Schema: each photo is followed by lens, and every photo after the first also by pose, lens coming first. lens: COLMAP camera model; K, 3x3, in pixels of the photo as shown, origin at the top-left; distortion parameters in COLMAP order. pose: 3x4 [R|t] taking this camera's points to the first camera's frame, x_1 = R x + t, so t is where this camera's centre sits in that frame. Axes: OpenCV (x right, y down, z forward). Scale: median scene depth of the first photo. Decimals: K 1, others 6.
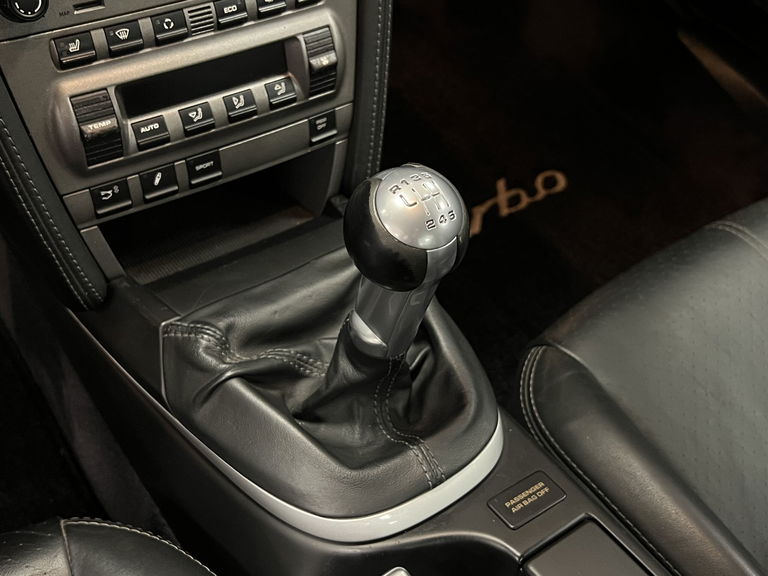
lens RADIAL K [[879.5, 0, 384.0], [0, 879.5, 288.0], [0, 0, 1]] dist [0.099700, -0.353879]
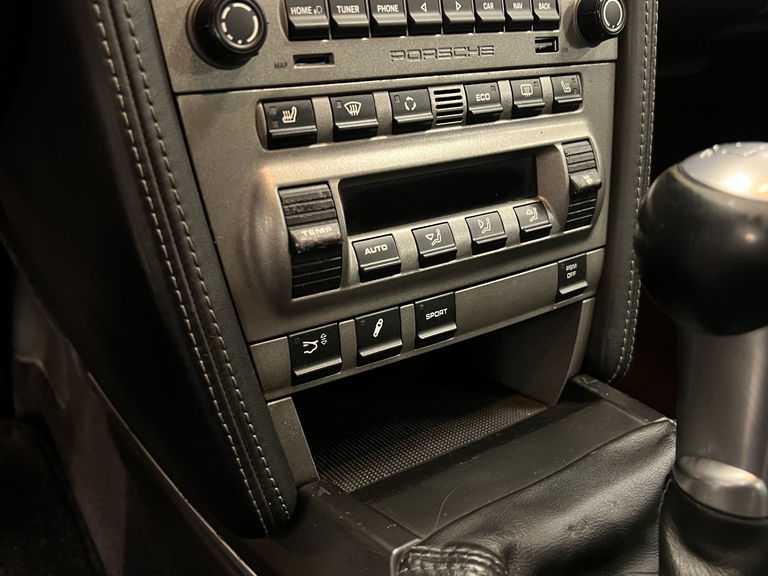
lens RADIAL K [[727.7, 0, 384.0], [0, 727.7, 288.0], [0, 0, 1]] dist [0.076885, -0.007356]
pose [[0.998690, -0.035841, -0.036523, -0.232748], [0.020666, 0.935440, -0.352880, 0.049988], [0.046813, 0.351663, 0.934955, 0.461387]]
